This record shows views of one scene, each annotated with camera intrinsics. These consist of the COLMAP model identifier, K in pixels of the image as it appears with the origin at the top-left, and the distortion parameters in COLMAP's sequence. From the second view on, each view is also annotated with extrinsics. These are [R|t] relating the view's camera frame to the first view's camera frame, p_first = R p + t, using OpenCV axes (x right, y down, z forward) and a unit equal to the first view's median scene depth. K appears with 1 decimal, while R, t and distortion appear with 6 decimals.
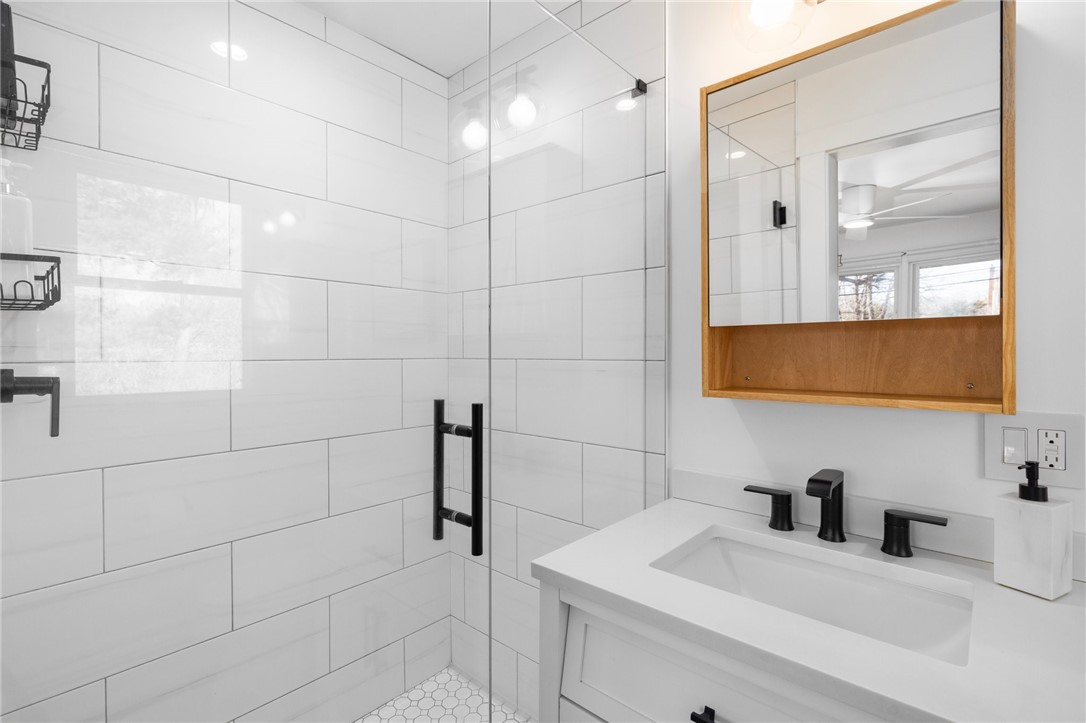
lens RADIAL K [[501.6, 0, 539.7], [0, 501.6, 359.3], [0, 0, 1]] dist [-0.009871, -0.000428]
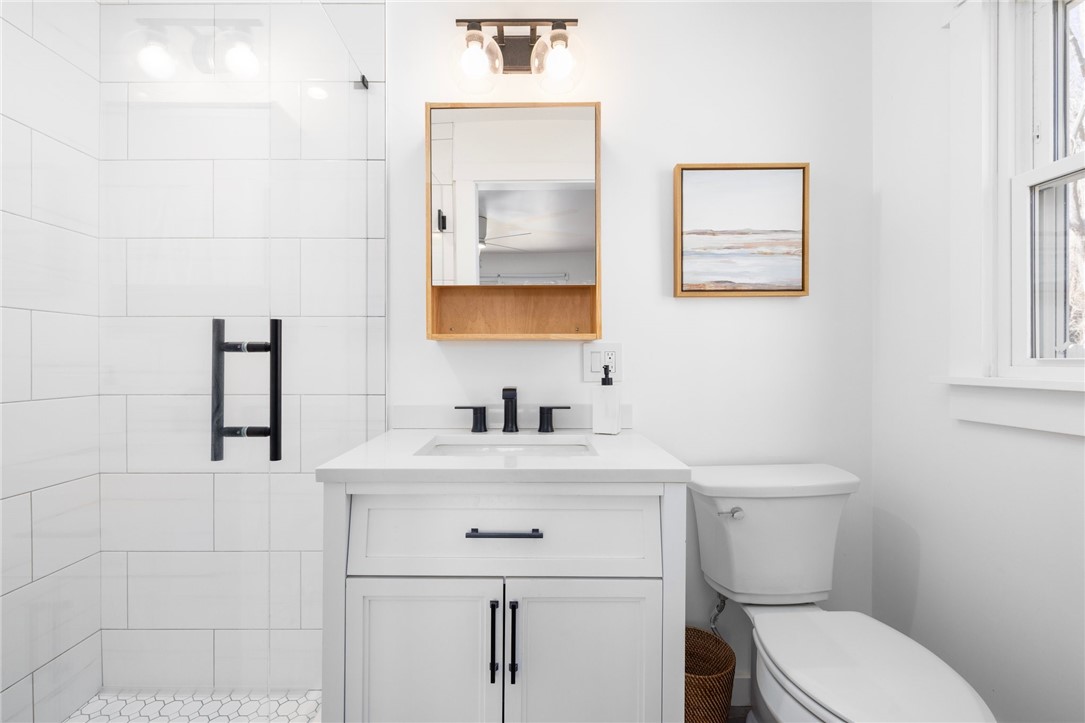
lens RADIAL K [[475.3, 0, 528.1], [0, 475.3, 363.6], [0, 0, 1]] dist [-0.001210, -0.000504]
pose [[0.740282, -0.004844, 0.672280, -0.321630], [0.009768, 0.999946, -0.003551, 0.150110], [-0.672226, 0.009195, 0.740289, -0.096610]]
